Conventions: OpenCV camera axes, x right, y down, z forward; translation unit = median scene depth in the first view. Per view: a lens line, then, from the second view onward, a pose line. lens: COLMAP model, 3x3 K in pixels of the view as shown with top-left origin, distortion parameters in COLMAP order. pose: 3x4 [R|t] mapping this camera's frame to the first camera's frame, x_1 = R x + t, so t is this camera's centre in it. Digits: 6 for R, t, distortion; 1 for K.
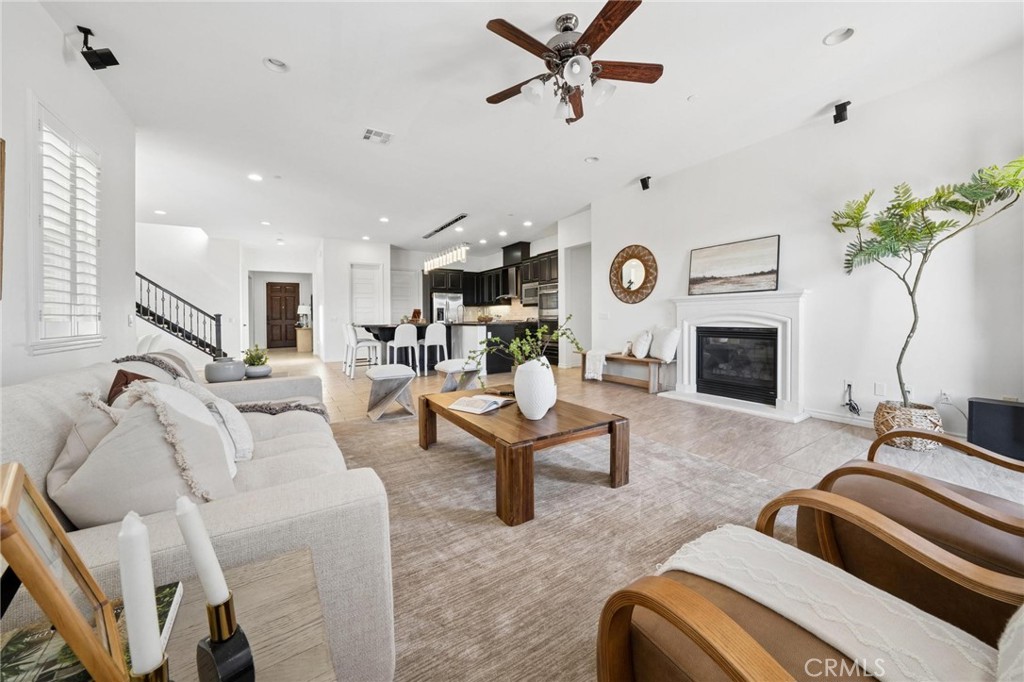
lens RADIAL K [[359.7, 0, 511.7], [0, 359.7, 316.7], [0, 0, 1]] dist [-0.028444, 0.003779]
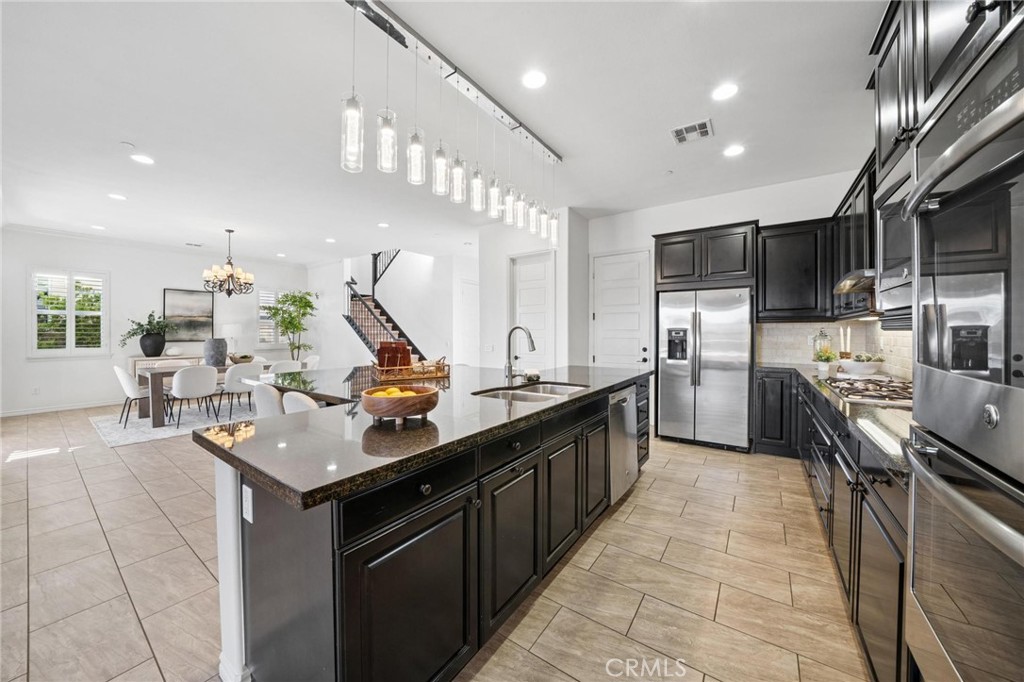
lens RADIAL K [[359.7, 0, 515.0], [0, 359.7, 336.2], [0, 0, 1]] dist [-0.028444, 0.003779]
pose [[0.374262, 0.019213, -0.927124, 0.107107], [-0.001563, 0.999797, 0.020088, -0.024006], [0.927322, -0.006069, 0.374216, 0.678658]]
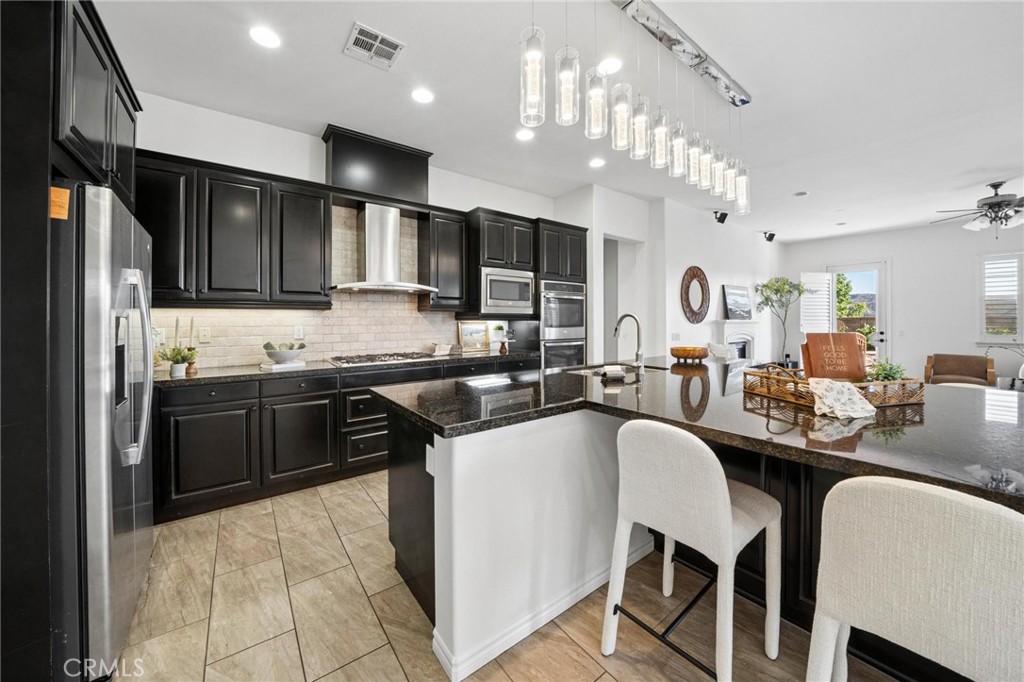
lens RADIAL K [[359.7, 0, 509.1], [0, 359.7, 320.1], [0, 0, 1]] dist [-0.028444, 0.003779]
pose [[-0.068284, 0.009502, 0.997621, -0.339885], [0.000590, 0.999955, -0.009484, -0.020518], [-0.997666, -0.000059, -0.068286, 0.863370]]
